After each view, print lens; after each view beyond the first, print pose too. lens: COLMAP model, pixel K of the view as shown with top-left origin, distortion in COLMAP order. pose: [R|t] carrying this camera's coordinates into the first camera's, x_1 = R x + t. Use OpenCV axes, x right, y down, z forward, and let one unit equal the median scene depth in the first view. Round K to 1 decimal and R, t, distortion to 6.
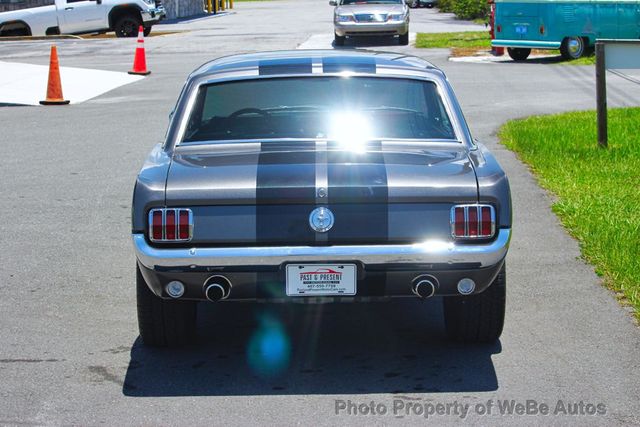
lens RADIAL K [[1645.7, 0, 319.7], [0, 1645.7, 212.5], [0, 0, 1]] dist [-0.393963, 0.563161]
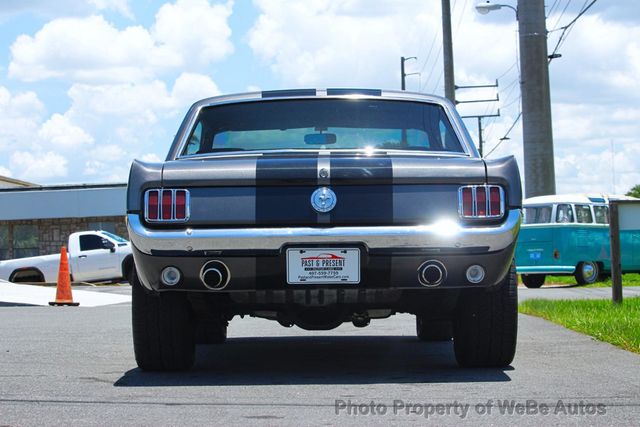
lens RADIAL K [[1645.7, 0, 319.7], [0, 1645.7, 212.5], [0, 0, 1]] dist [-0.393963, 0.563161]
pose [[0.999953, 0.000374, -0.009715, 0.008052], [-0.002080, 0.984354, -0.176193, 0.179047], [0.009497, 0.176204, 0.984308, 0.053747]]
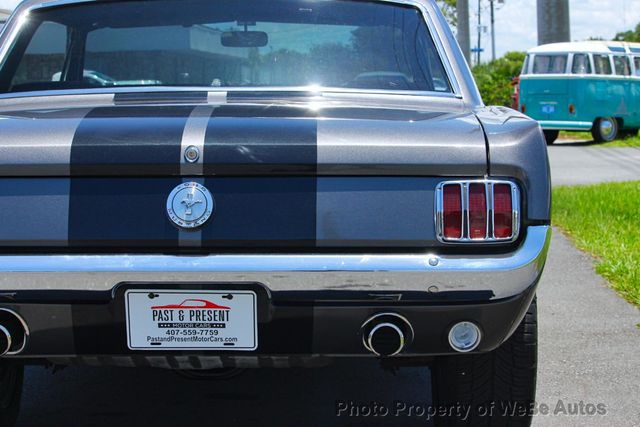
lens RADIAL K [[1645.7, 0, 319.7], [0, 1645.7, 212.5], [0, 0, 1]] dist [-0.393963, 0.563161]
pose [[0.999839, 0.010661, -0.014433, 0.049869], [-0.011636, 0.997534, -0.069216, 0.042390], [0.013660, 0.069373, 0.997497, 0.469508]]
